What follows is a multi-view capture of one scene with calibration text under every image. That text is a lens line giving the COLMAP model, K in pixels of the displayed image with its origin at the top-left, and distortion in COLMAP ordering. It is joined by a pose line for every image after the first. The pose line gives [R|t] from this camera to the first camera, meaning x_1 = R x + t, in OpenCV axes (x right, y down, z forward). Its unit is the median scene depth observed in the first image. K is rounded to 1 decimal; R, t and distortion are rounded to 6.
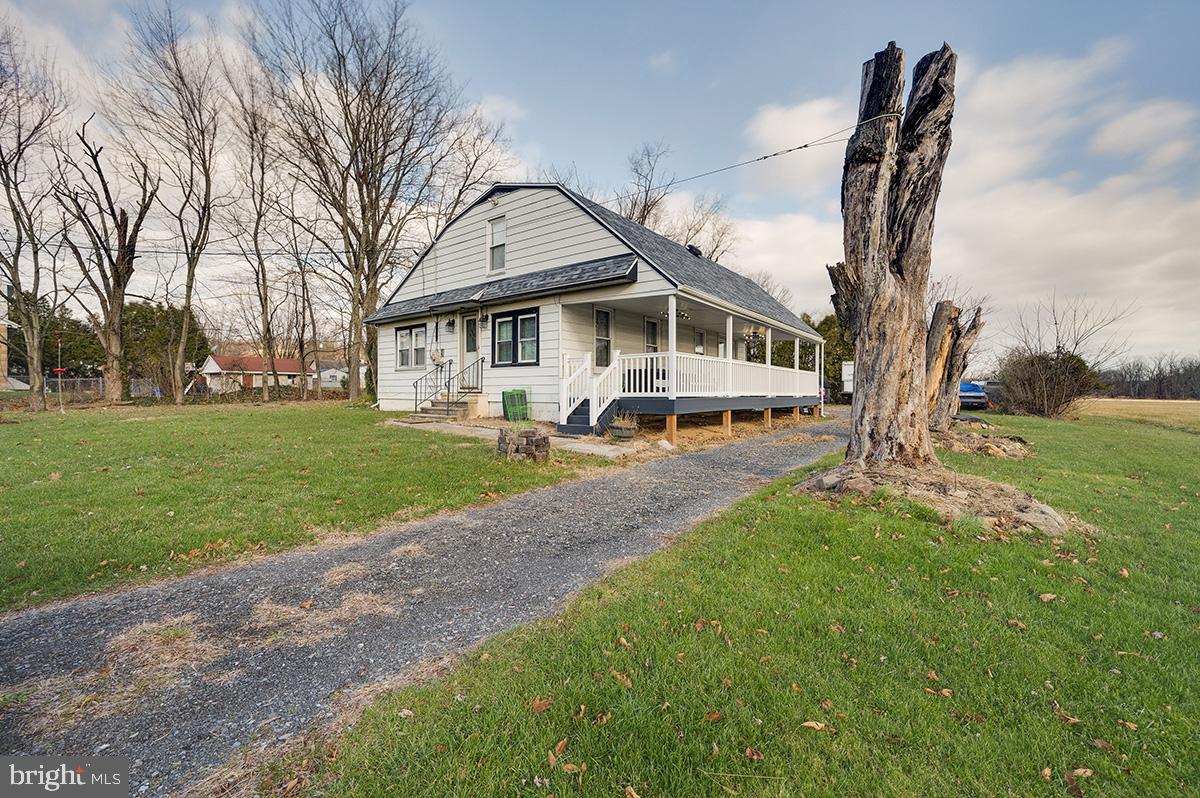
lens RADIAL K [[489.3, 0, 603.5], [0, 489.3, 395.2], [0, 0, 1]] dist [-0.000147, -0.000212]
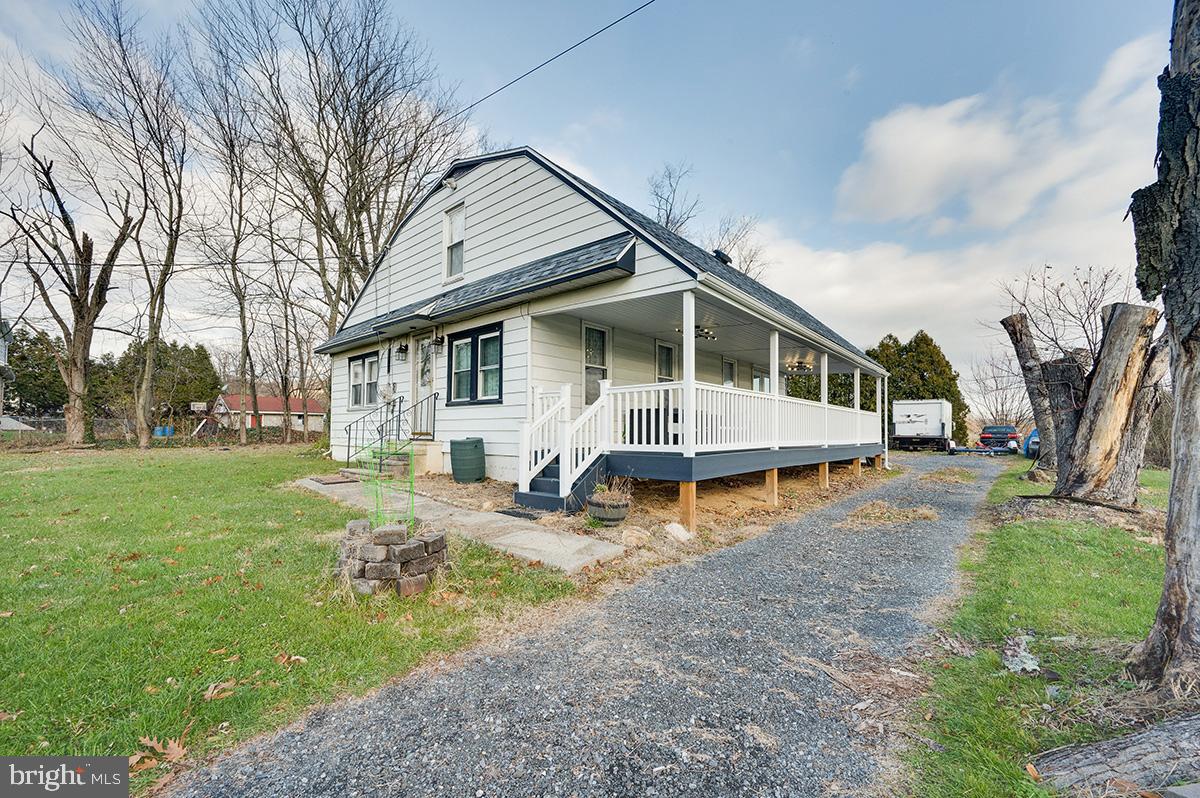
lens RADIAL K [[485.7, 0, 600.3], [0, 485.7, 421.3], [0, 0, 1]] dist [-0.001051, 0.000252]
pose [[0.998253, 0.002040, -0.059042, 0.049036], [-0.003709, 0.999596, -0.028172, -0.014407], [0.058961, 0.028342, 0.997858, 0.286054]]
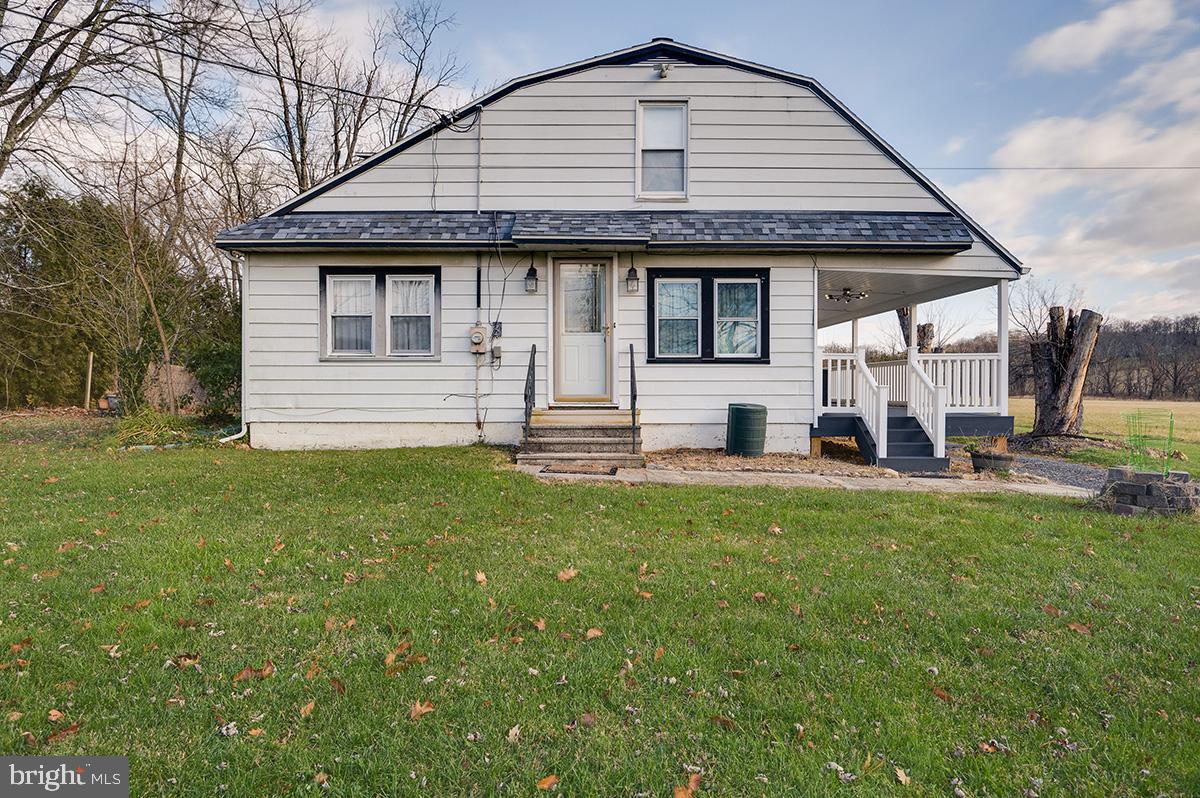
lens RADIAL K [[697.6, 0, 602.0], [0, 697.6, 398.3], [0, 0, 1]] dist [-0.002985, 0.000514]
pose [[0.788401, -0.012832, 0.615028, -0.789215], [0.004544, 0.999877, 0.015037, -0.029088], [-0.615145, -0.009060, 0.788362, 0.406865]]
